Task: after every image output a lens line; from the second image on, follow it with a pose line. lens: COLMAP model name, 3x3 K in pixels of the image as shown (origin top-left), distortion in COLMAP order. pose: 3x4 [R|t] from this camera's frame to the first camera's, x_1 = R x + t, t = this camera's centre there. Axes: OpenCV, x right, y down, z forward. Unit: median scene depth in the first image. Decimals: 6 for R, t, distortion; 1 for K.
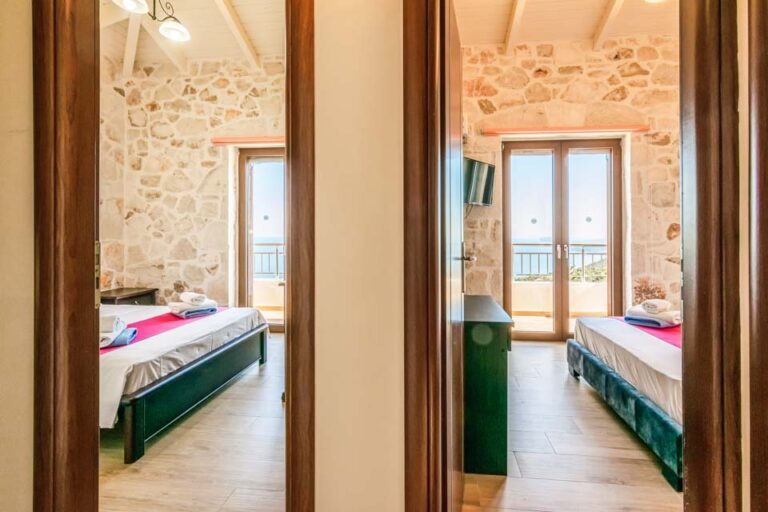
lens RADIAL K [[356.6, 0, 407.5], [0, 356.6, 231.3], [0, 0, 1]] dist [-0.000205, 0.000006]
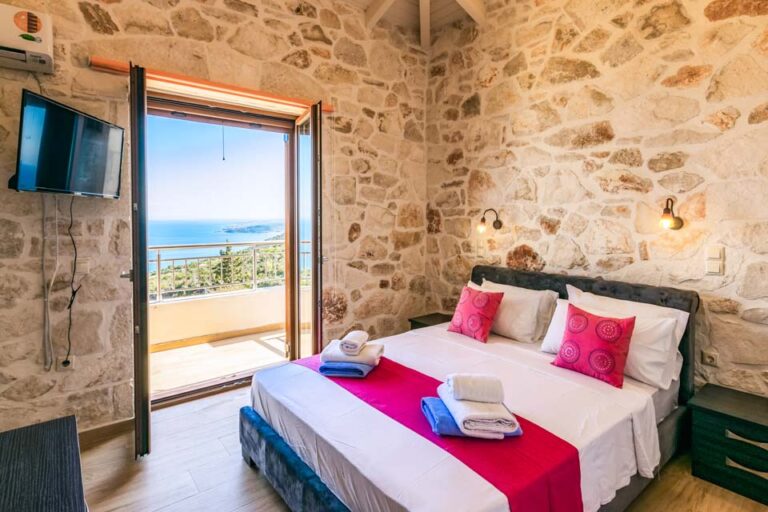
lens RADIAL K [[406.1, 0, 383.9], [0, 406.1, 220.7], [0, 0, 1]] dist [0.000865, -0.000045]
pose [[0.713632, -0.007596, 0.700480, 0.091544], [-0.000129, 0.999940, 0.010975, -0.038369], [-0.700521, -0.007923, 0.713588, 0.224147]]
